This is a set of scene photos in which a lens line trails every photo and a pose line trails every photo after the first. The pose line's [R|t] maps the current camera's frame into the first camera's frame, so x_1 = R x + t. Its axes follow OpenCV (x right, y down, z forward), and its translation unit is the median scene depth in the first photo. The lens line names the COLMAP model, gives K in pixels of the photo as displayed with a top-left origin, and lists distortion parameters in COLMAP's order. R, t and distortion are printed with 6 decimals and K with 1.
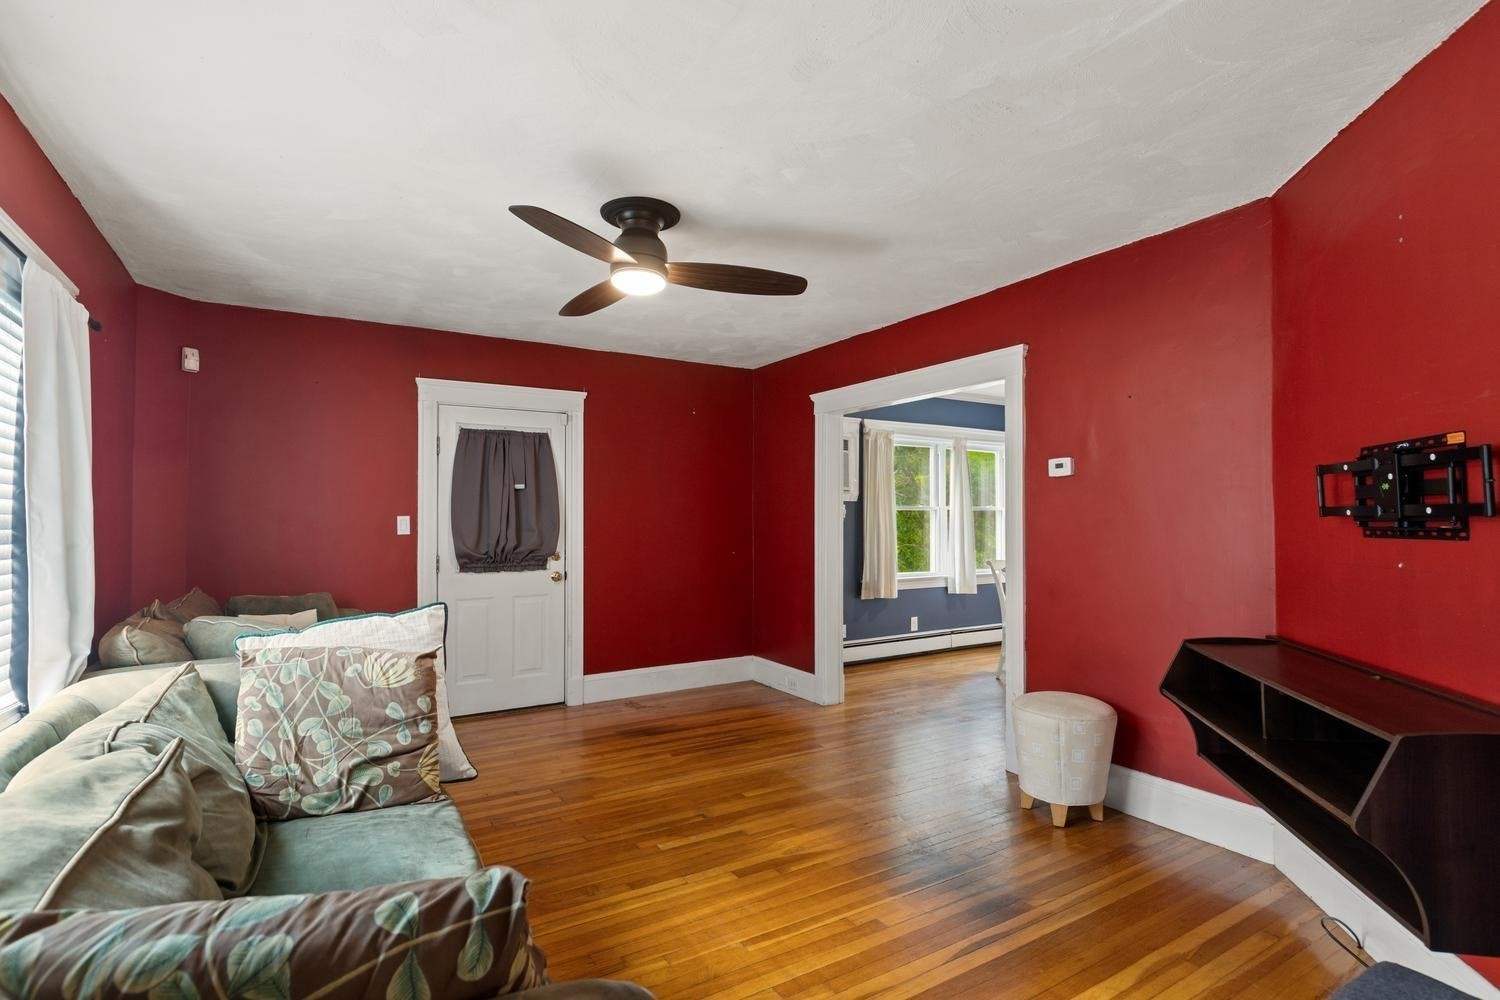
lens RADIAL K [[739.7, 0, 751.7], [0, 739.7, 522.2], [0, 0, 1]] dist [0.000408, 0.000049]
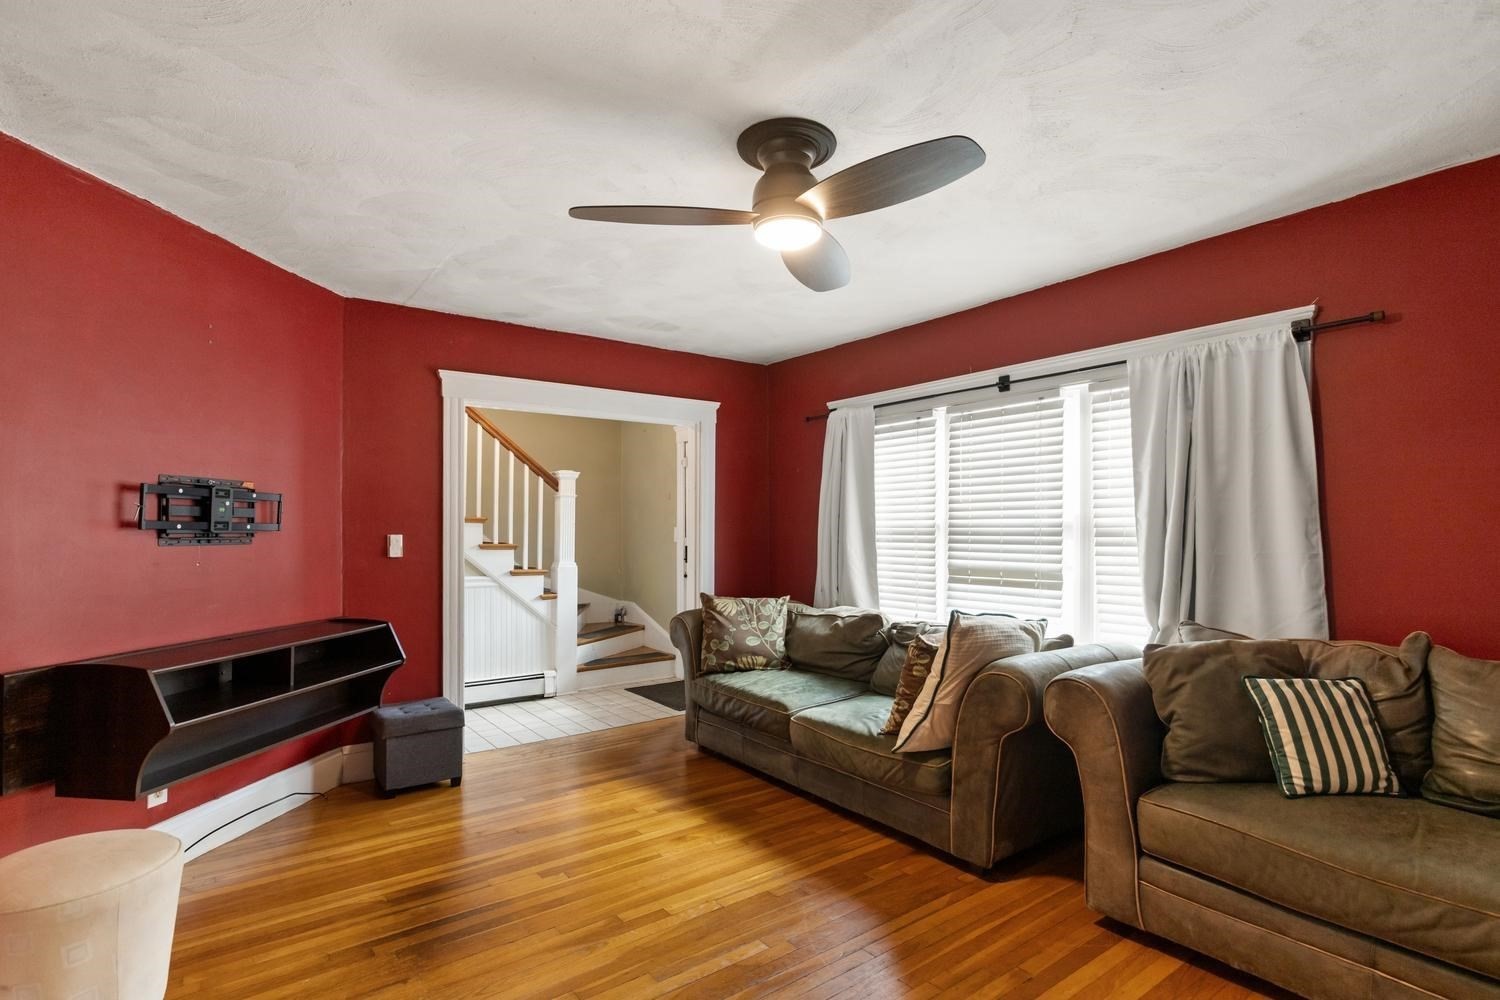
lens RADIAL K [[739.7, 0, 751.7], [0, 739.7, 522.2], [0, 0, 1]] dist [0.000408, 0.000049]
pose [[-0.994714, 0.002410, -0.102656, -0.038574], [0.002687, 0.999993, -0.002563, -0.013948], [0.102649, -0.002825, -0.994714, 2.251676]]
